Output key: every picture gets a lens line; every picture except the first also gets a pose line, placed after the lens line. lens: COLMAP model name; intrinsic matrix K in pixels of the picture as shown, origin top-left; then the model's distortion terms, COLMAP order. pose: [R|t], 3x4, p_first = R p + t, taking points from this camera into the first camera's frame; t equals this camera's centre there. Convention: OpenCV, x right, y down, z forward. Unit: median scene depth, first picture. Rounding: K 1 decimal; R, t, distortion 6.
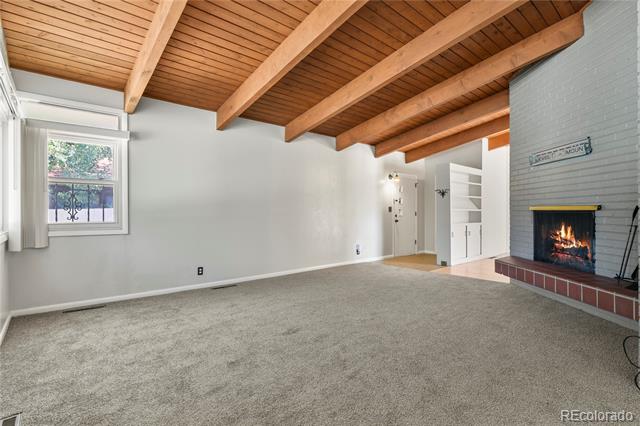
lens RADIAL K [[308.4, 0, 321.0], [0, 308.4, 214.3], [0, 0, 1]] dist [-0.004403, -0.001652]
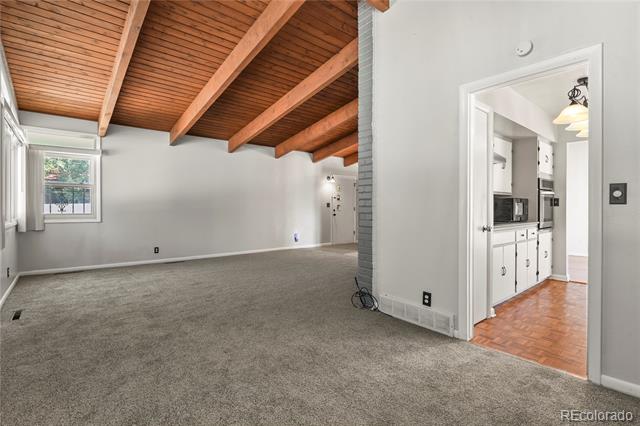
lens RADIAL K [[308.4, 0, 319.6], [0, 308.4, 210.4], [0, 0, 1]] dist [-0.004403, -0.001652]
pose [[0.999871, 0.006178, -0.014806, 0.397529], [-0.006102, 0.999968, 0.005140, -0.002297], [0.014837, -0.005049, 0.999877, -0.396325]]
